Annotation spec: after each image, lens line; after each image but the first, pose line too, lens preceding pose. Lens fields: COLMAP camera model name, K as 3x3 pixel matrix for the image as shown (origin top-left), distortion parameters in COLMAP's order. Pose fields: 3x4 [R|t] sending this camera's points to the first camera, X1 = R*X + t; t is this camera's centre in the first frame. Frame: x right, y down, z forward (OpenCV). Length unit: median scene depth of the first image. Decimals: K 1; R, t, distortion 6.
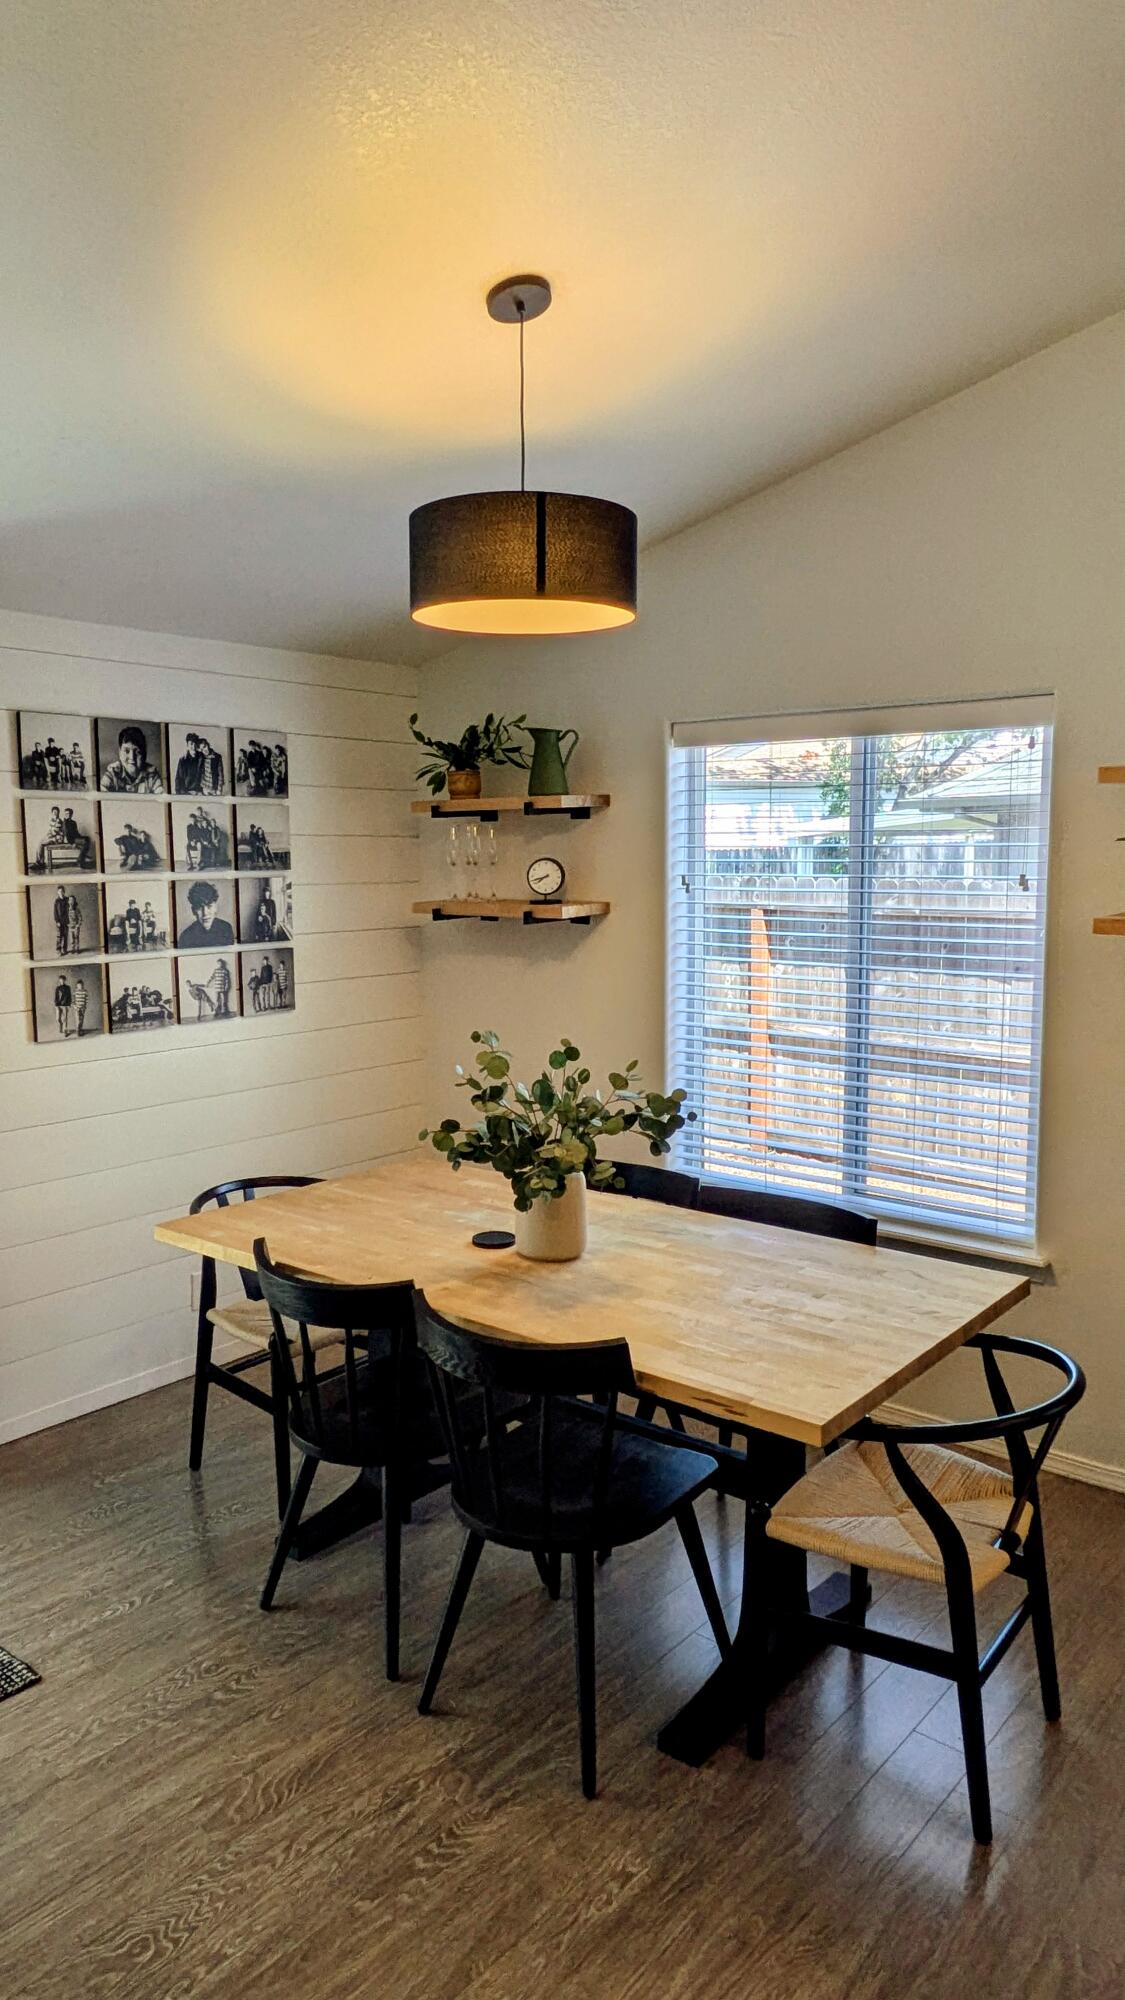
lens RADIAL K [[1326.9, 0, 561.8], [0, 1326.9, 1000.4], [0, 0, 1]] dist [0.002922, -0.000261]
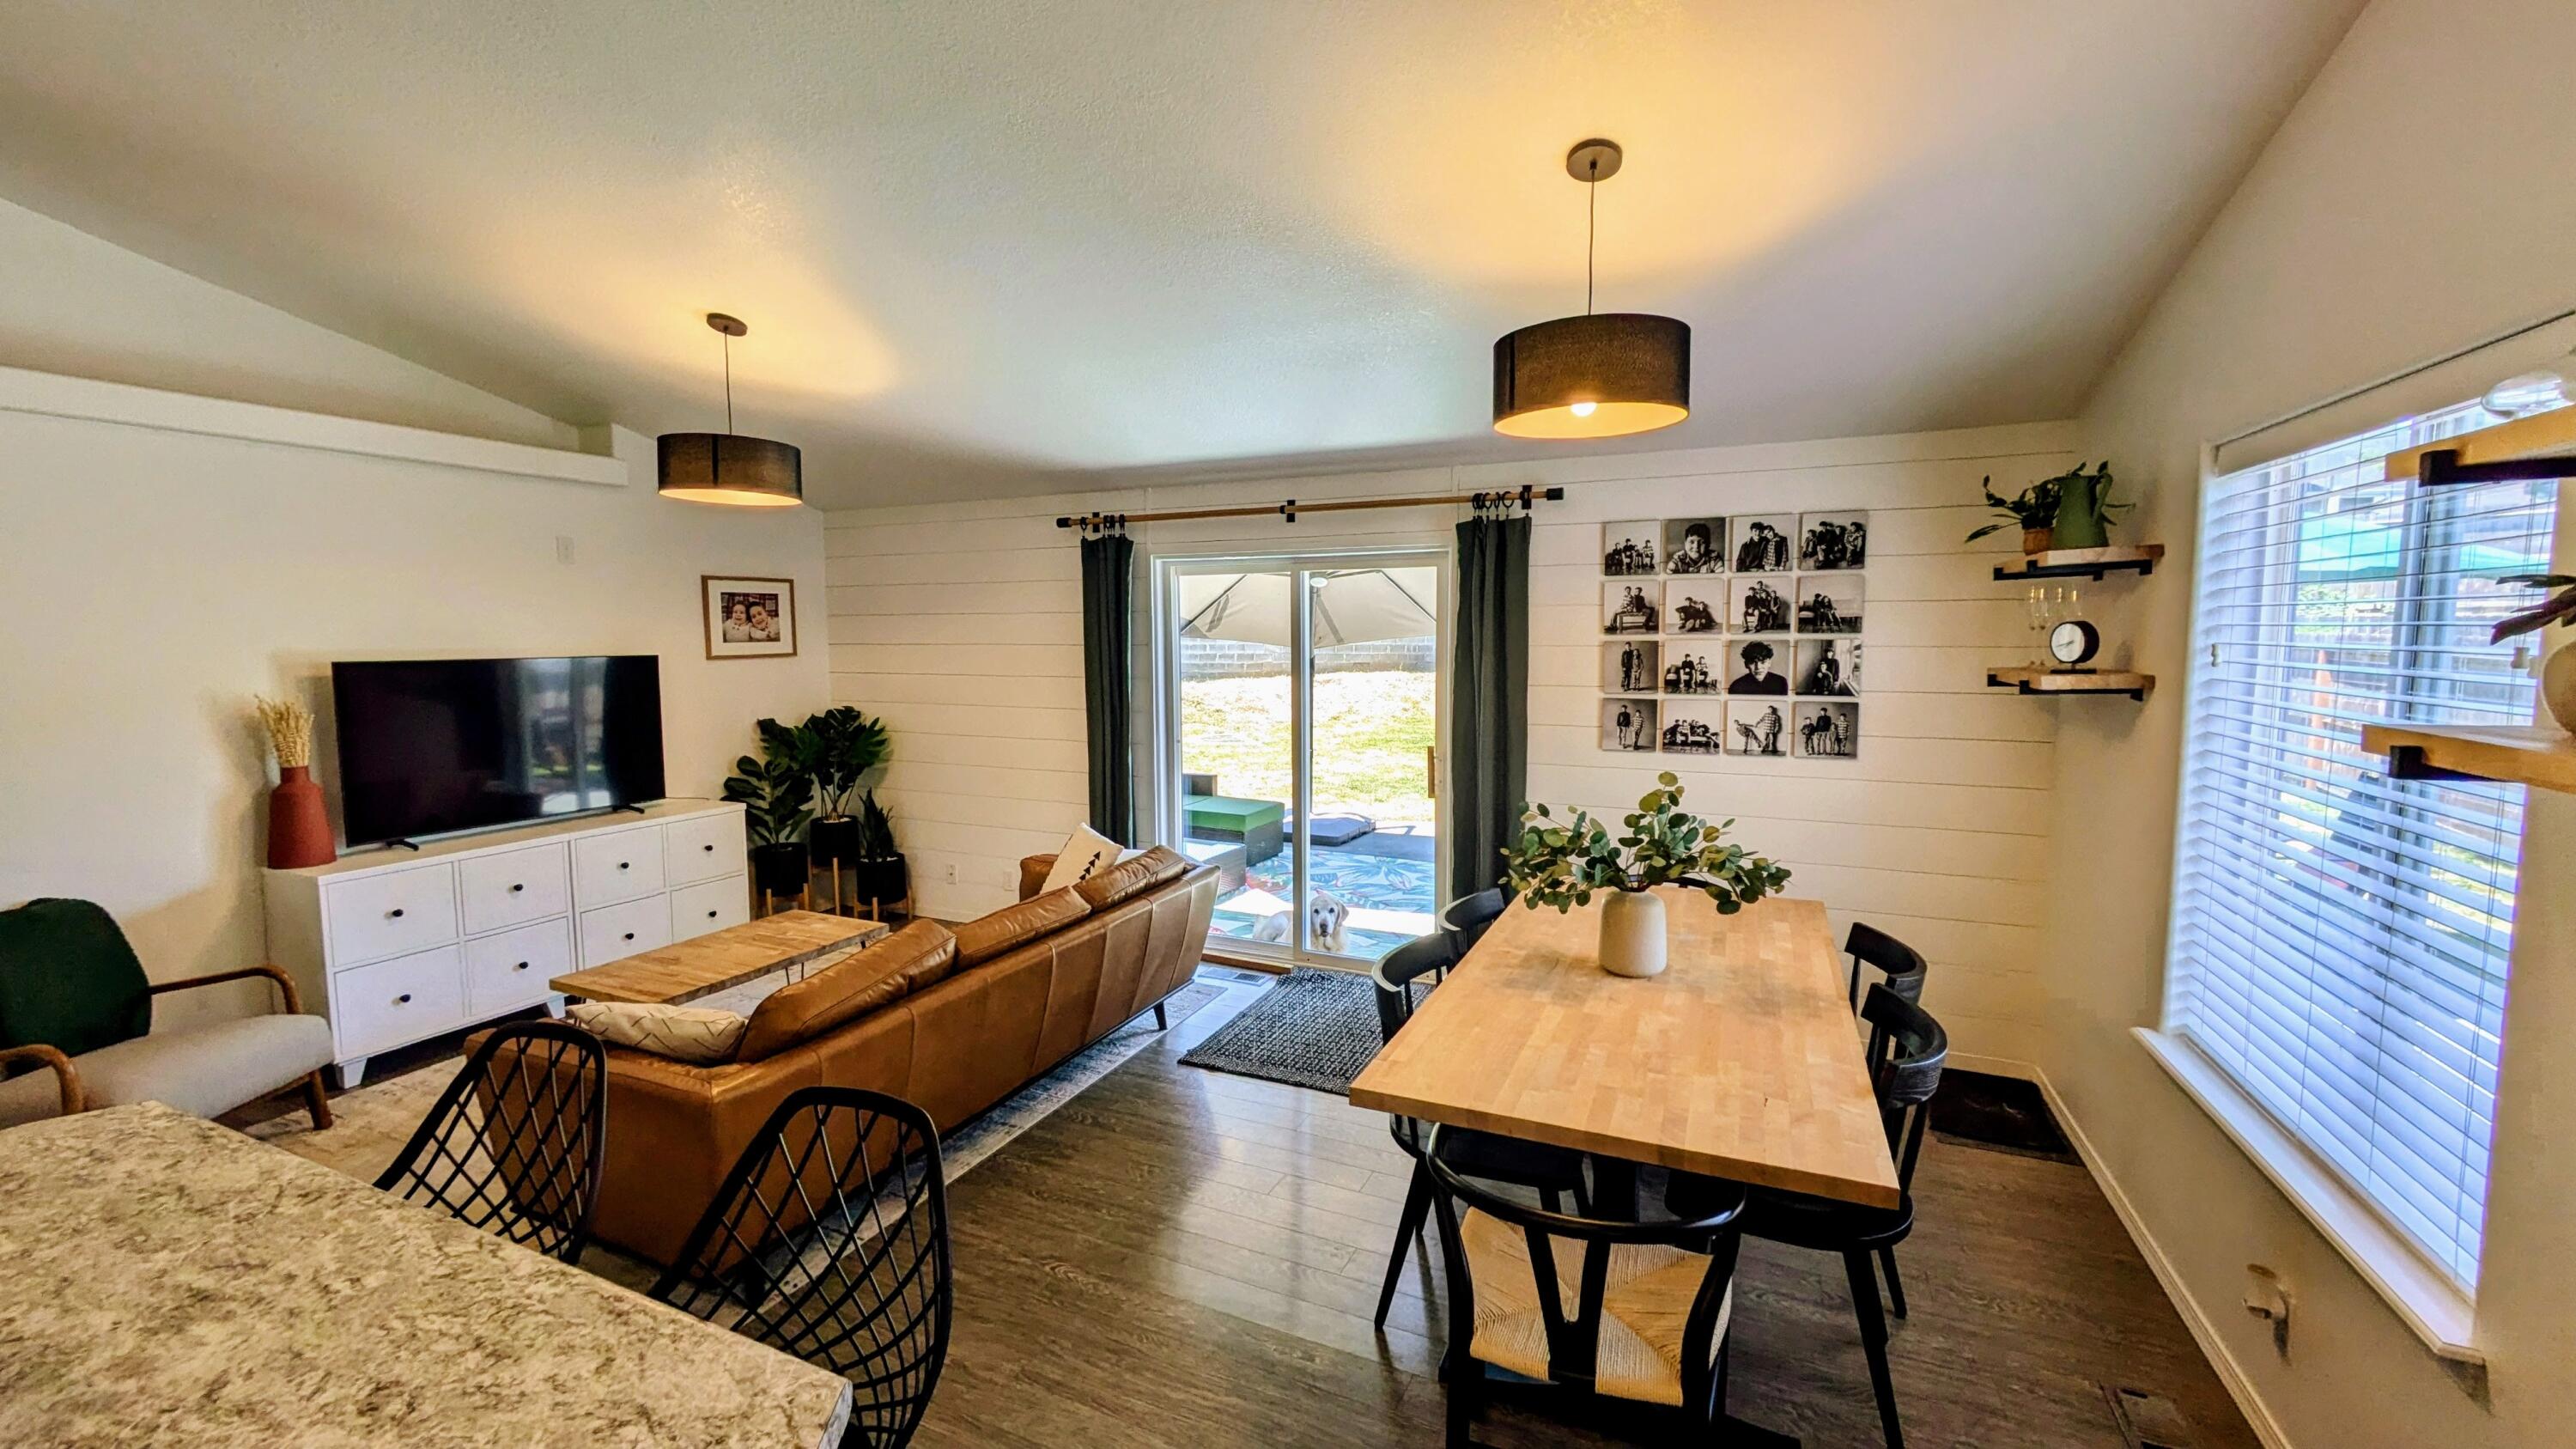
lens RADIAL K [[1001.5, 0, 1286.5], [0, 1001.5, 718.8], [0, 0, 1]] dist [0.000053, -0.000007]
pose [[0.260875, 0.089588, -0.961207, 0.524293], [-0.103629, 0.992530, 0.064382, -0.033740], [0.959794, 0.082813, 0.268210, 0.343302]]
